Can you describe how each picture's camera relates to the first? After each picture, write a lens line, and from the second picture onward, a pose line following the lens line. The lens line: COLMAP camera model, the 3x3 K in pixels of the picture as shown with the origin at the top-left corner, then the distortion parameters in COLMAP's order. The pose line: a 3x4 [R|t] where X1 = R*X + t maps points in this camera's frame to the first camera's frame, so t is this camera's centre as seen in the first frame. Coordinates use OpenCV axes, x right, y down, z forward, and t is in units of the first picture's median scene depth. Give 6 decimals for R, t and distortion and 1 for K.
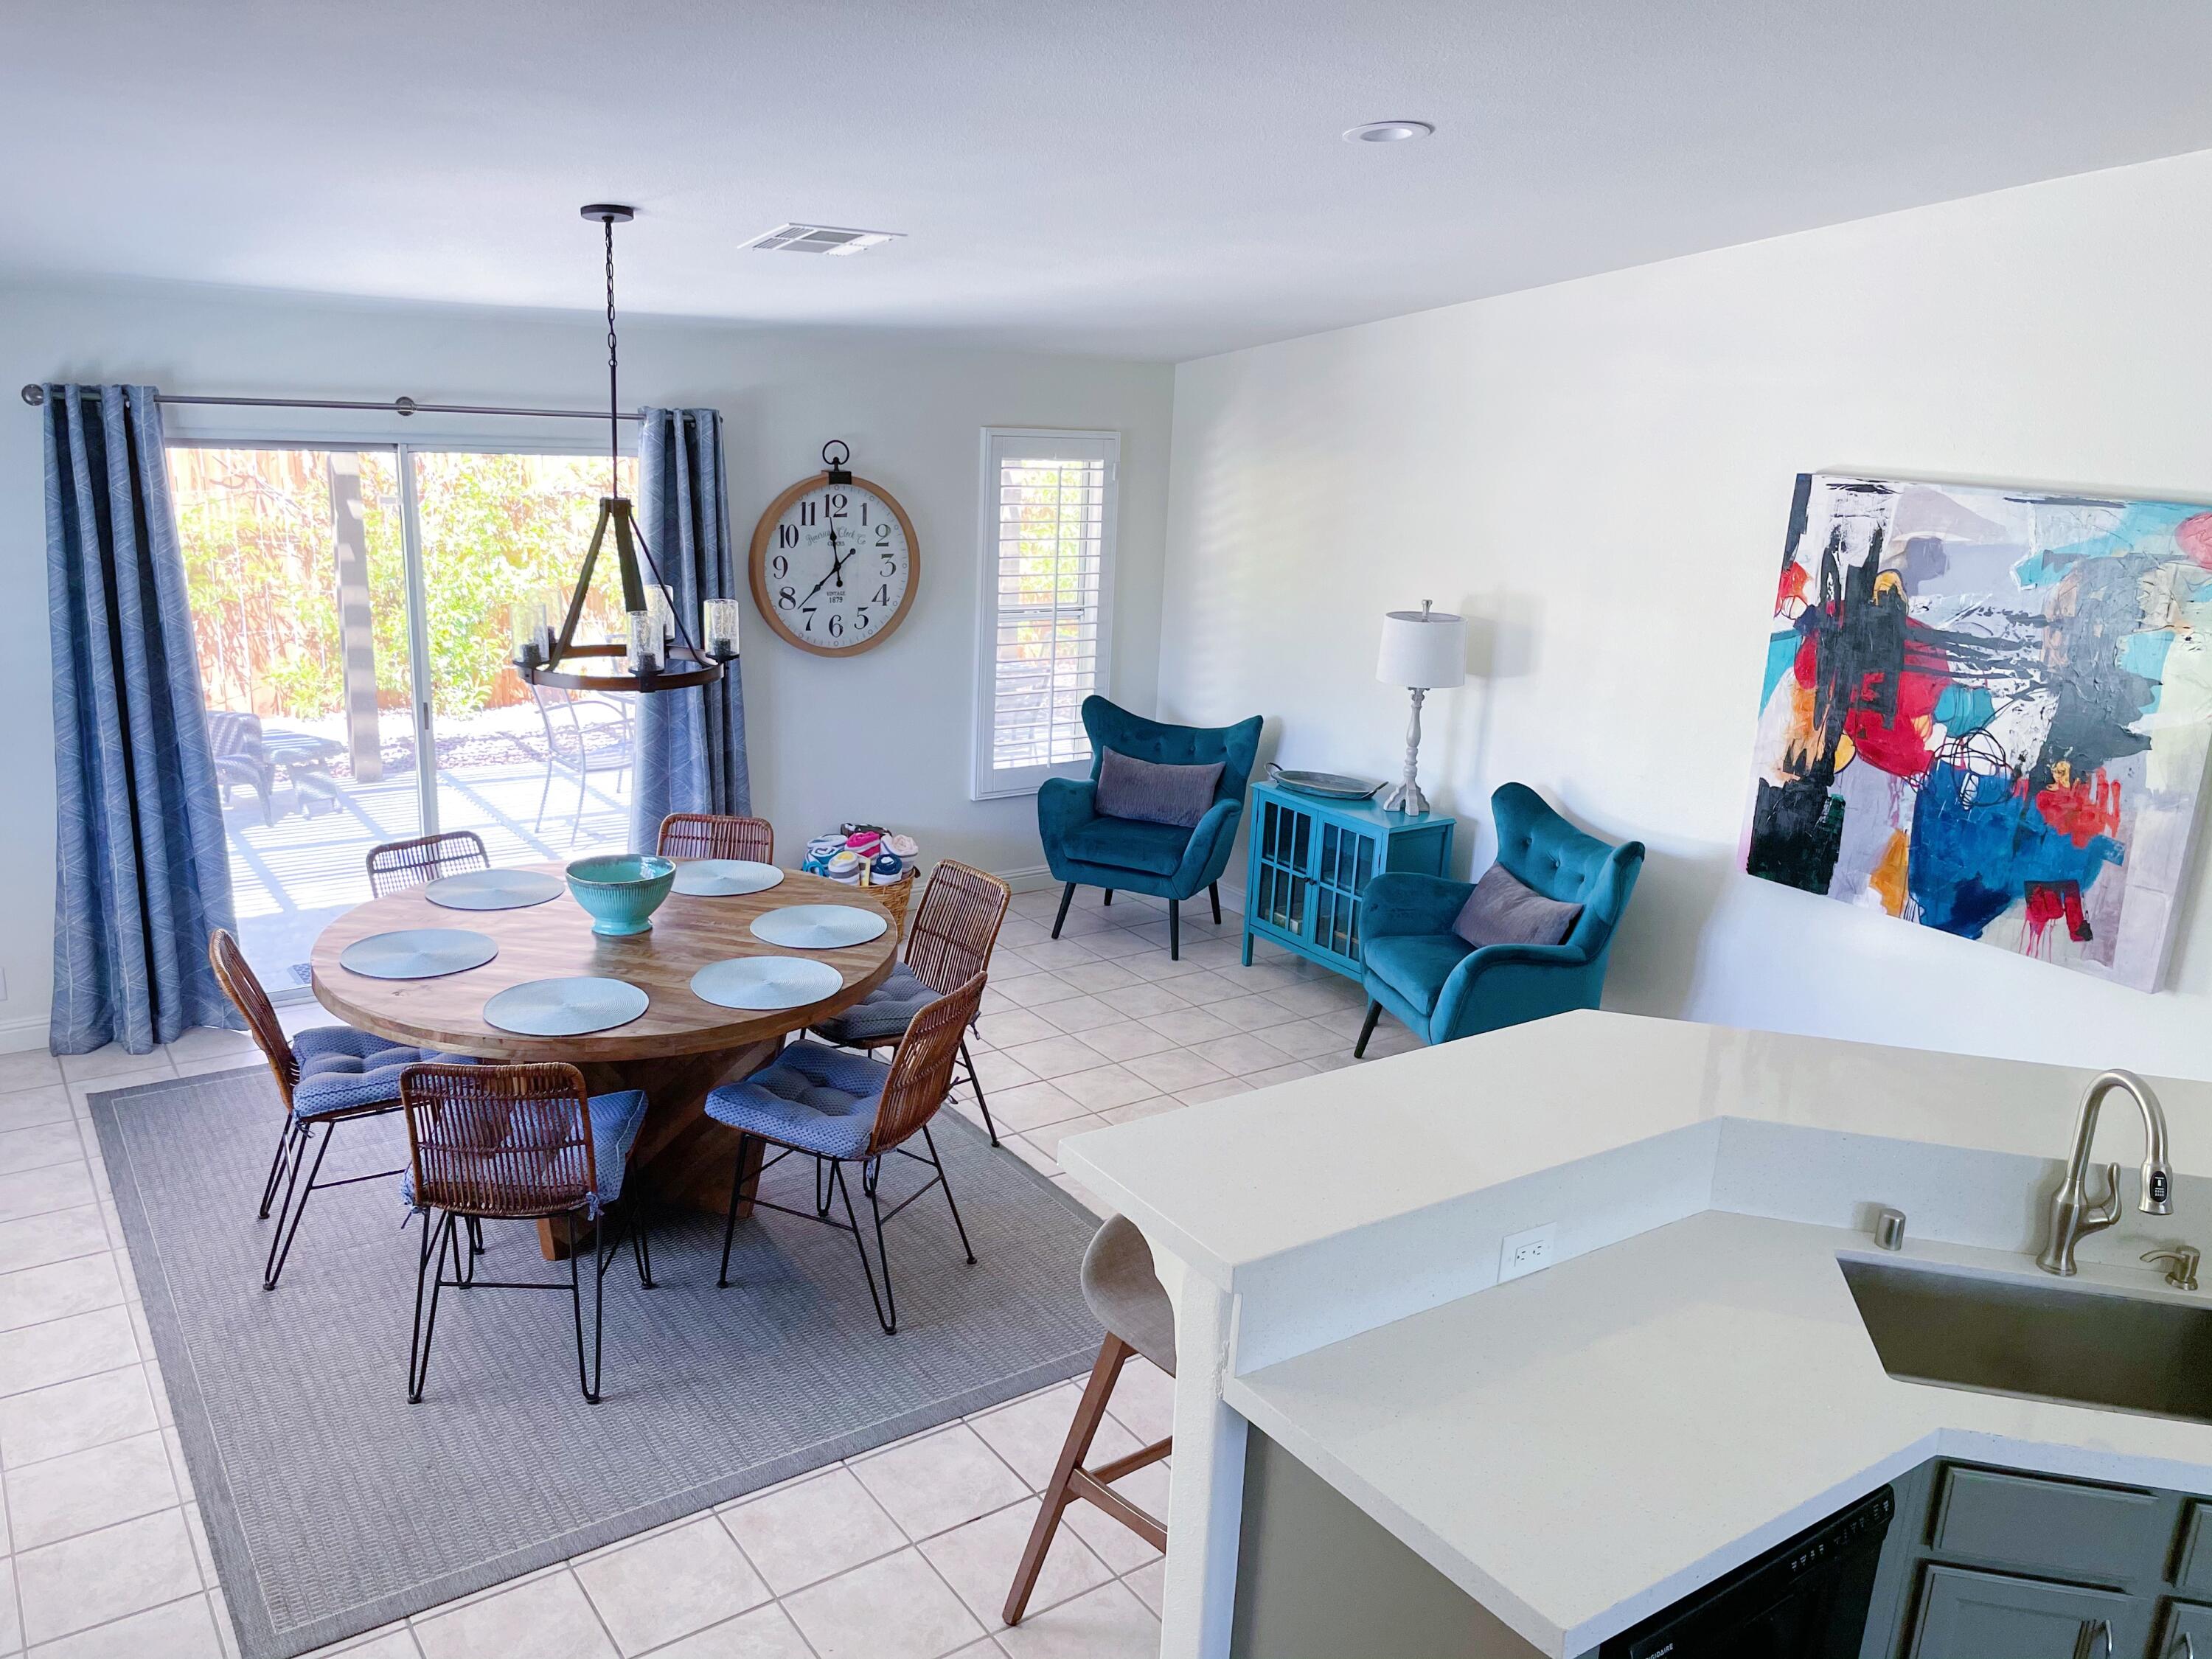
lens RADIAL K [[1666.1, 0, 1106.0], [0, 1666.1, 829.5], [0, 0, 1]] dist [0.075990, -0.098080]
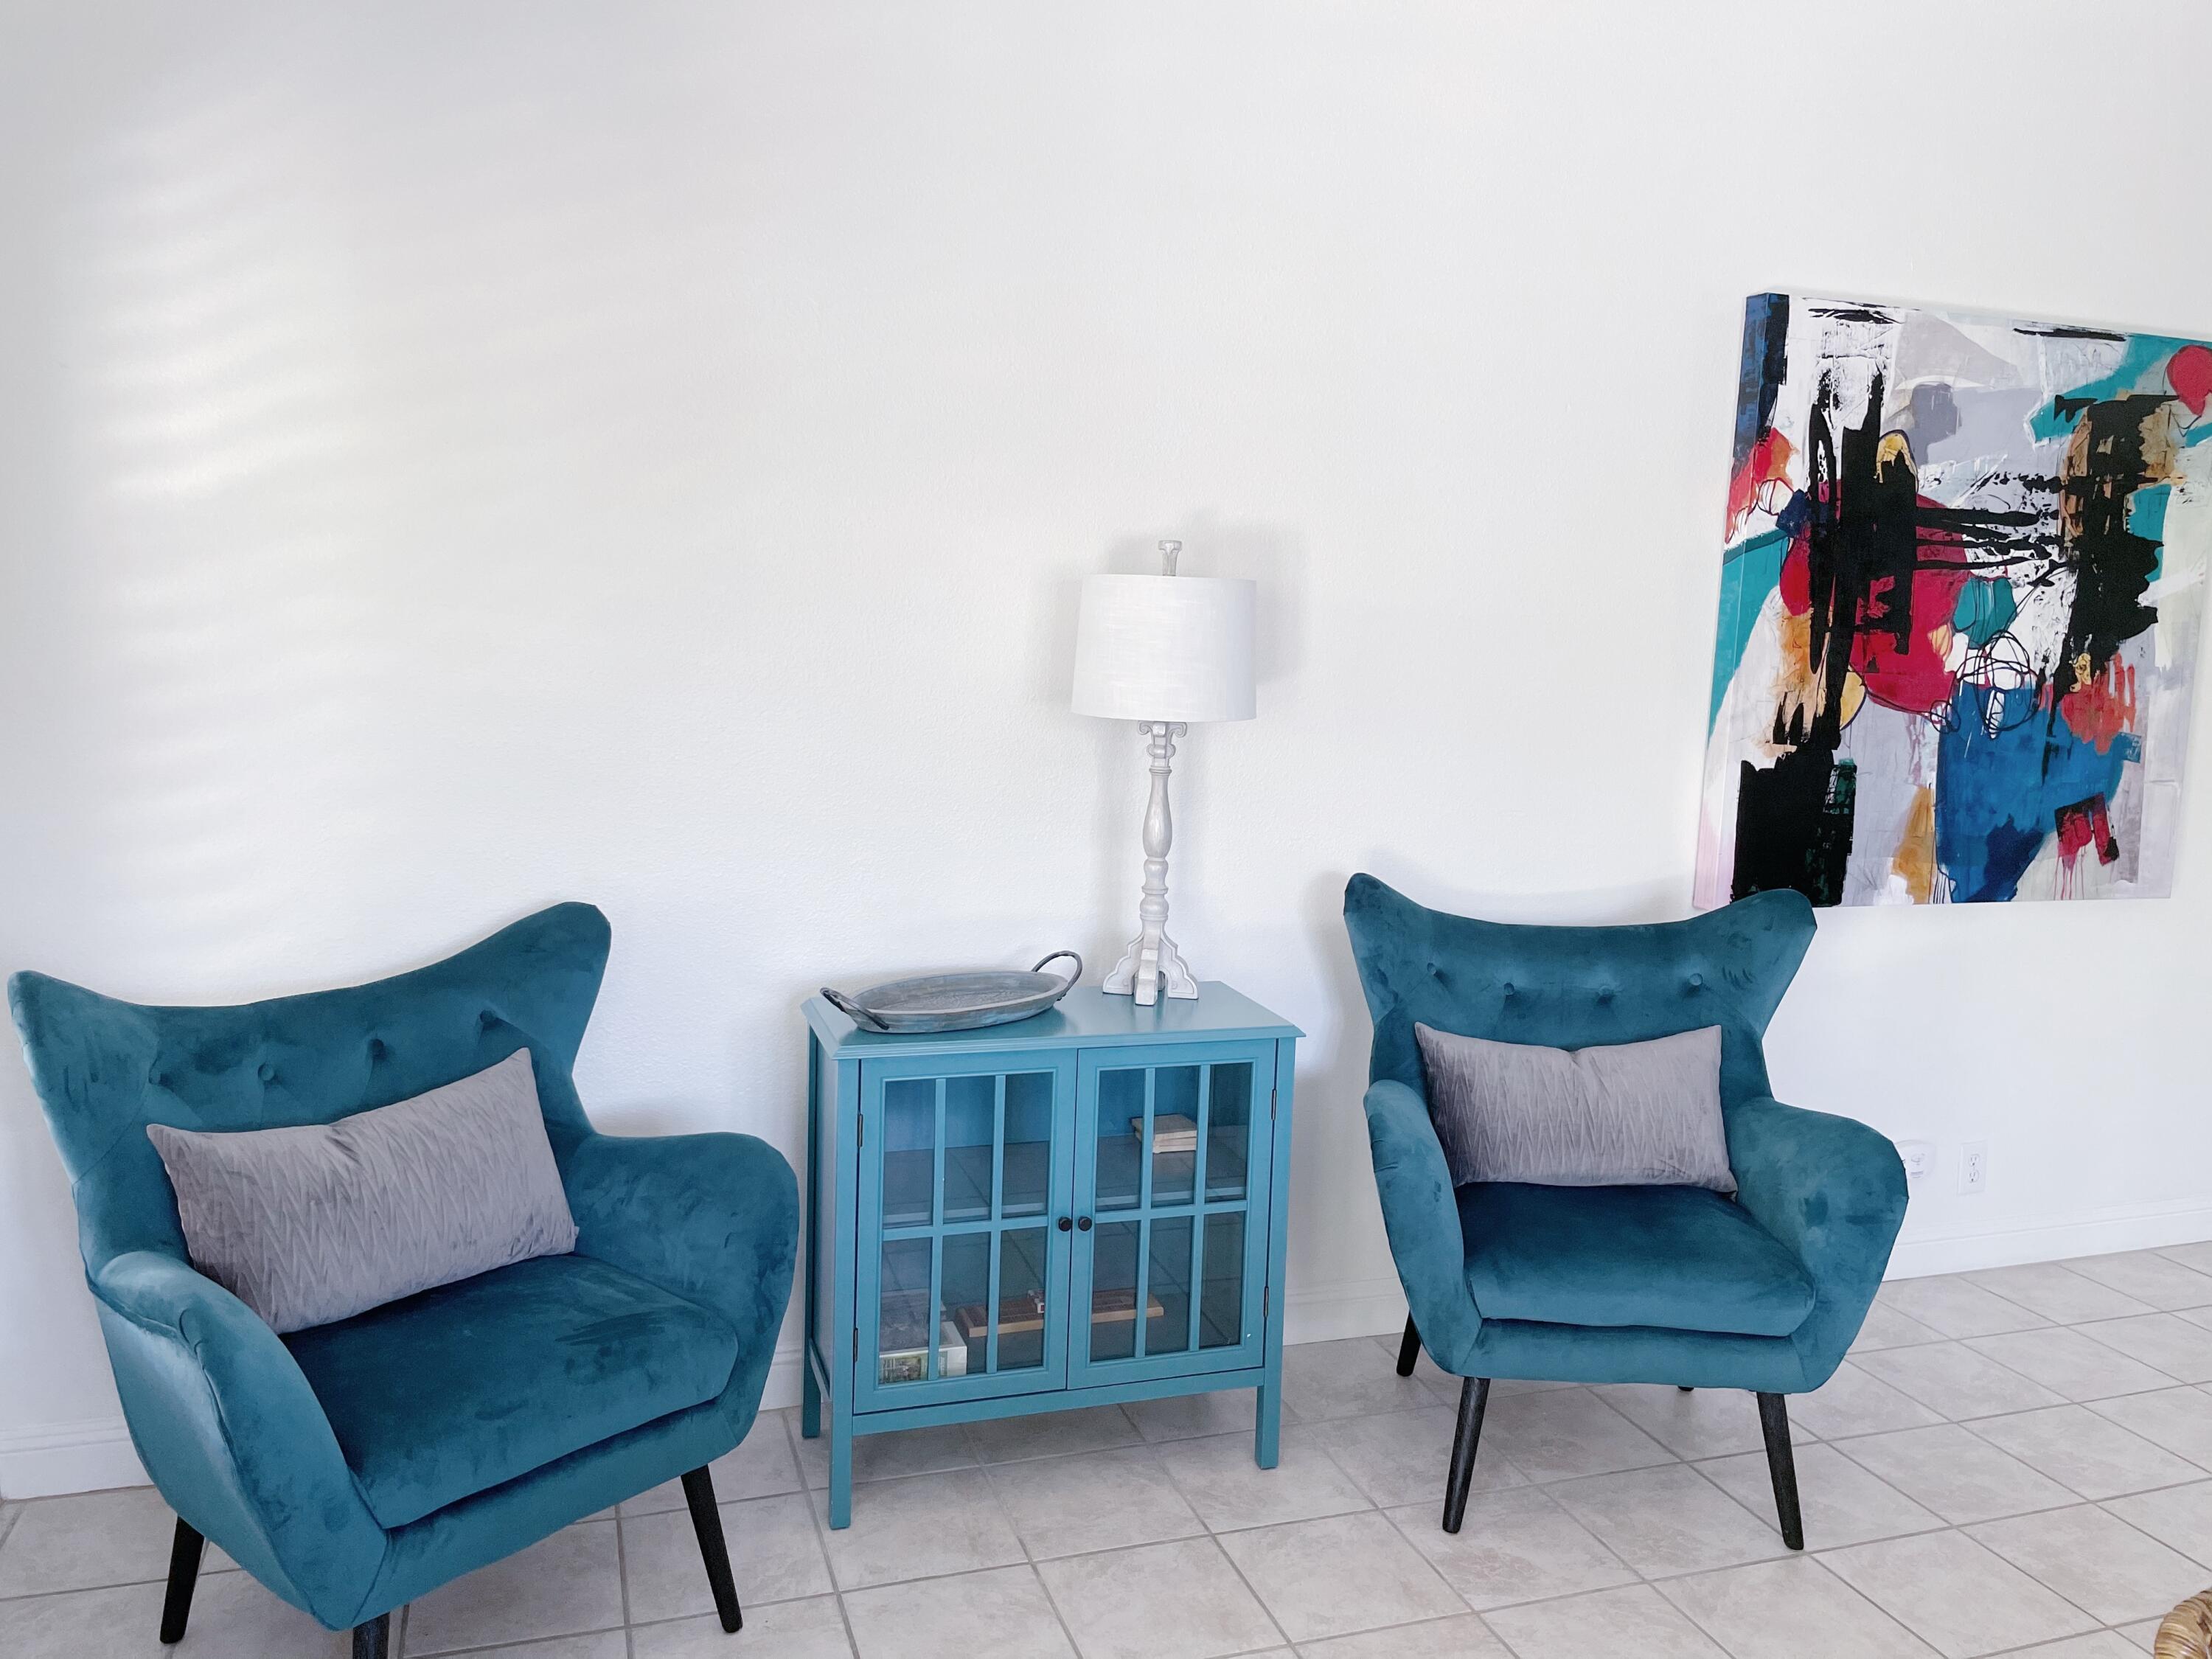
lens RADIAL K [[1666.1, 0, 1106.0], [0, 1666.1, 829.5], [0, 0, 1]] dist [0.075990, -0.098080]
pose [[0.287379, -0.151001, 0.945839, -0.336071], [0.234893, 0.968450, 0.083242, -0.128290], [-0.928568, 0.198249, 0.313781, 1.118840]]
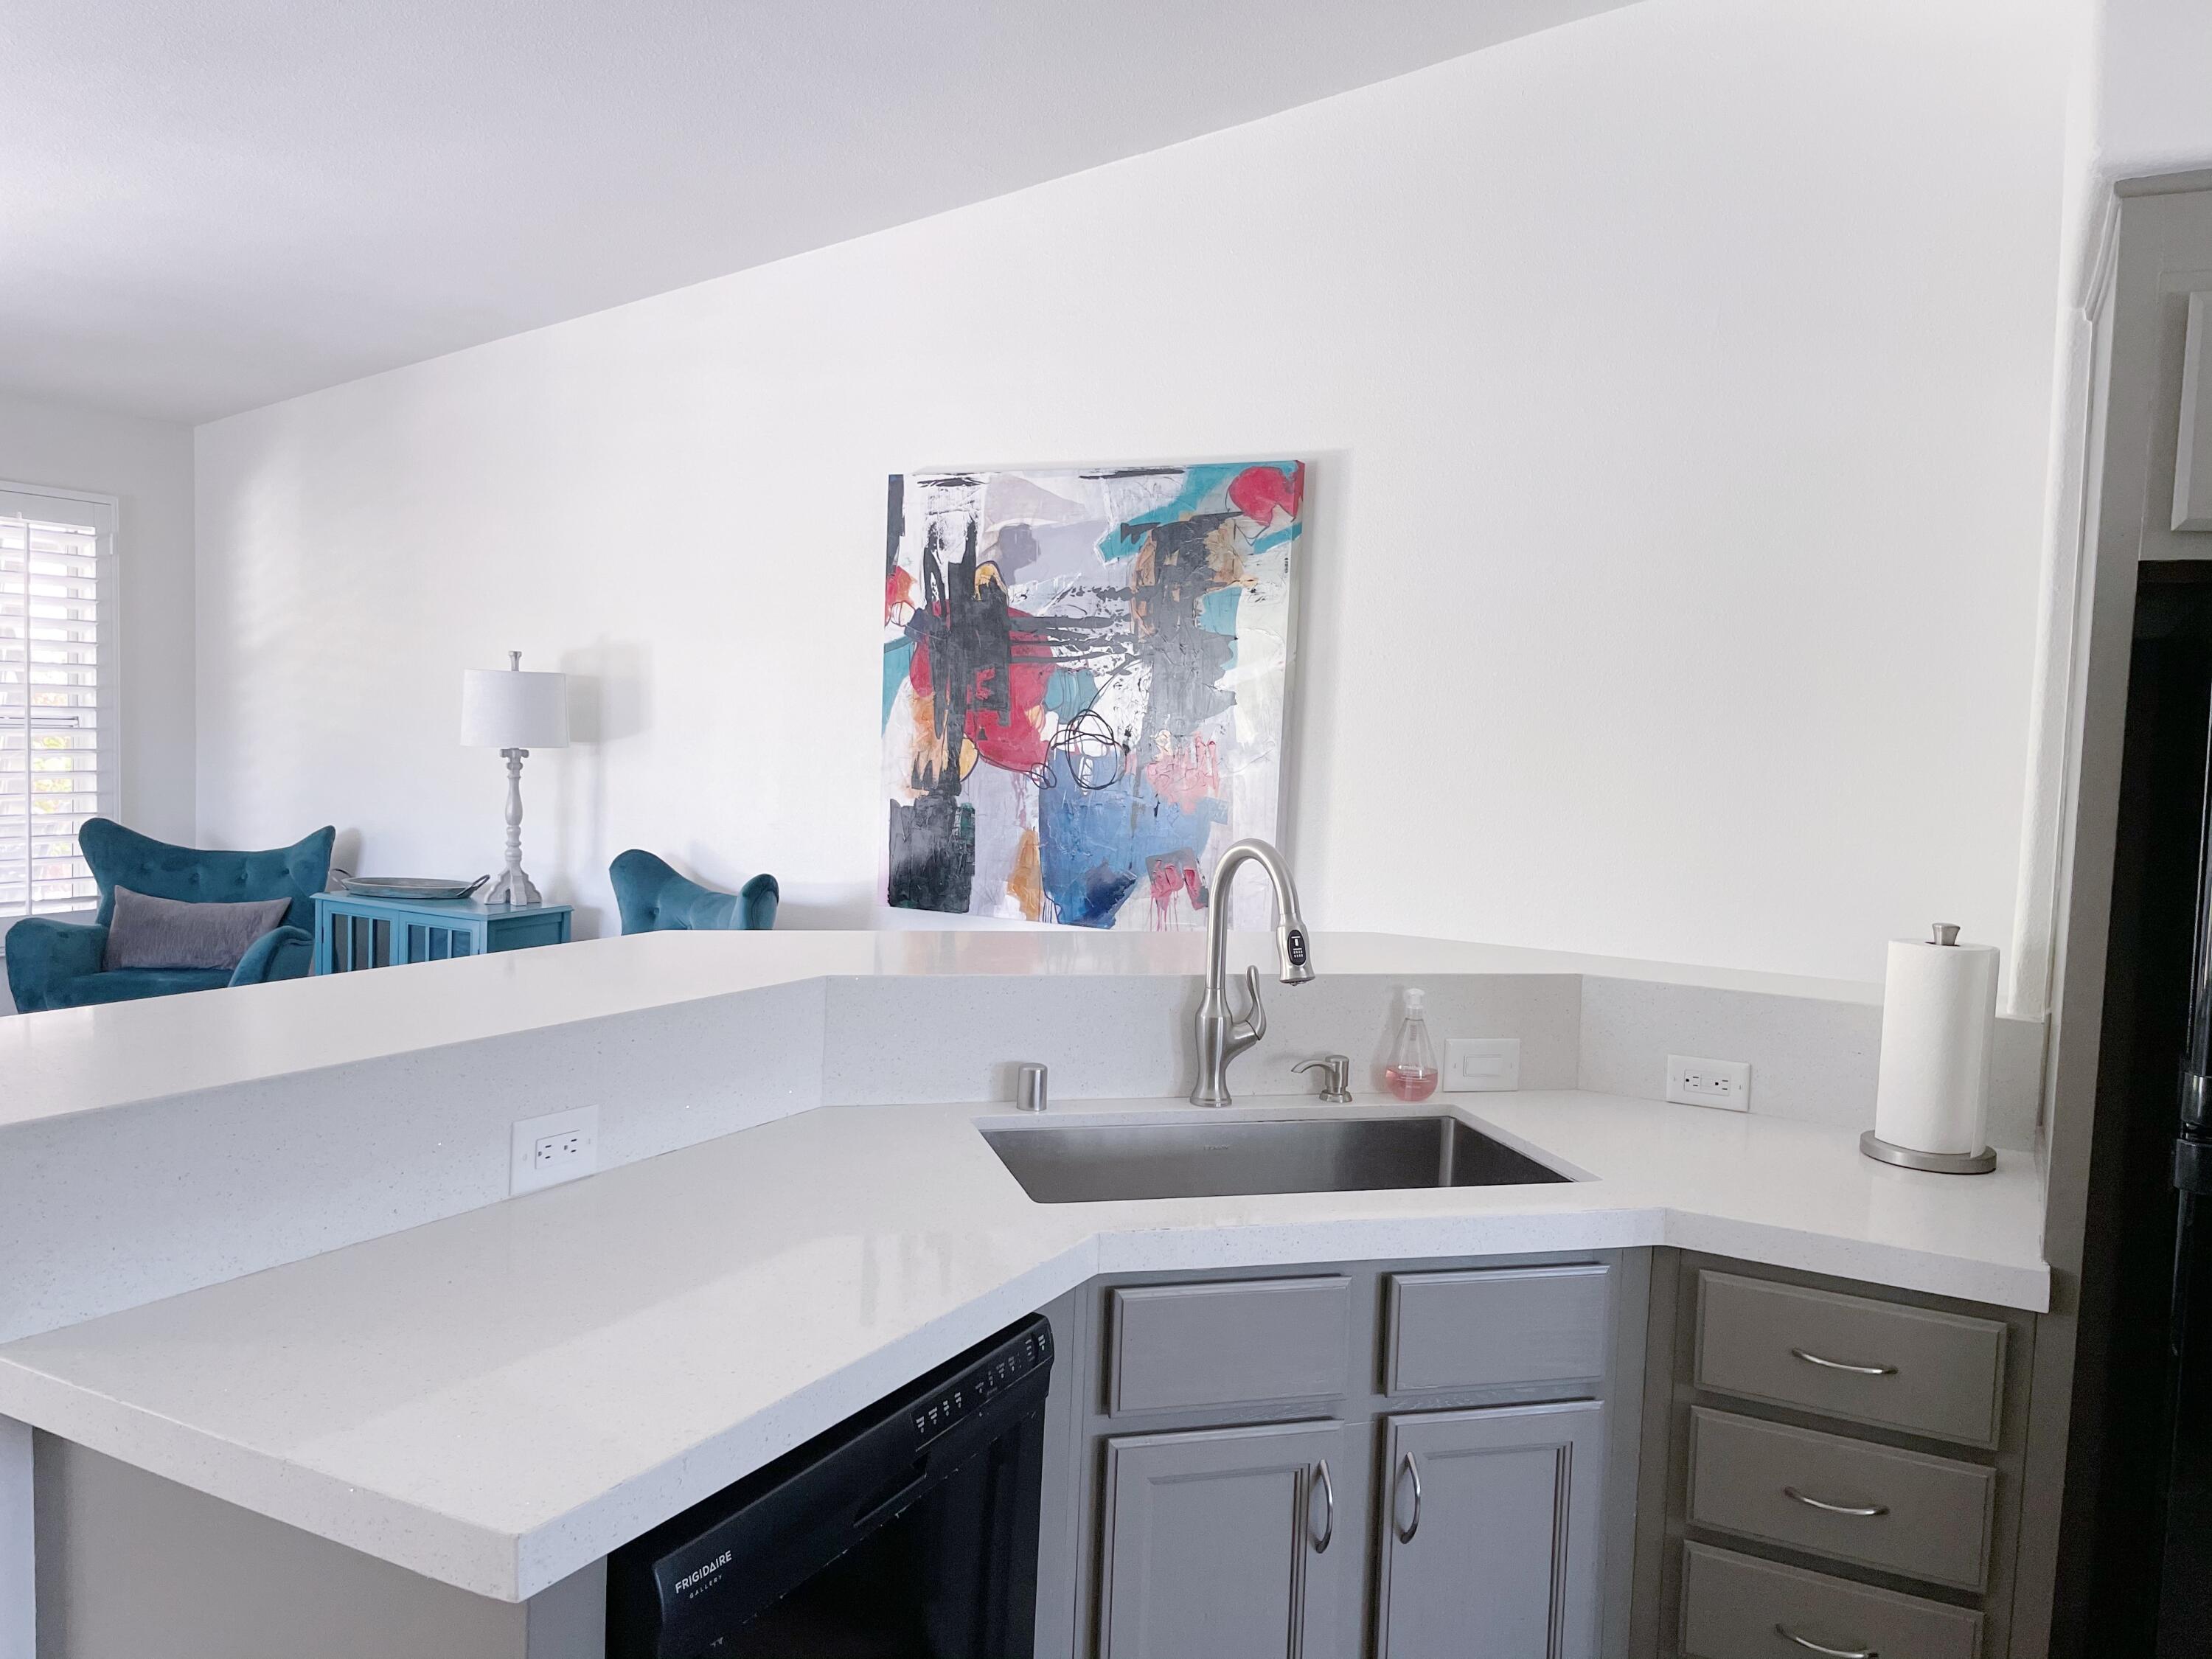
lens RADIAL K [[1666.1, 0, 1106.0], [0, 1666.1, 829.5], [0, 0, 1]] dist [0.075990, -0.098080]
pose [[0.889274, -0.045192, 0.455136, 0.081213], [0.121248, 0.982797, -0.139317, 0.139582], [-0.441010, 0.179076, 0.879455, 0.151921]]
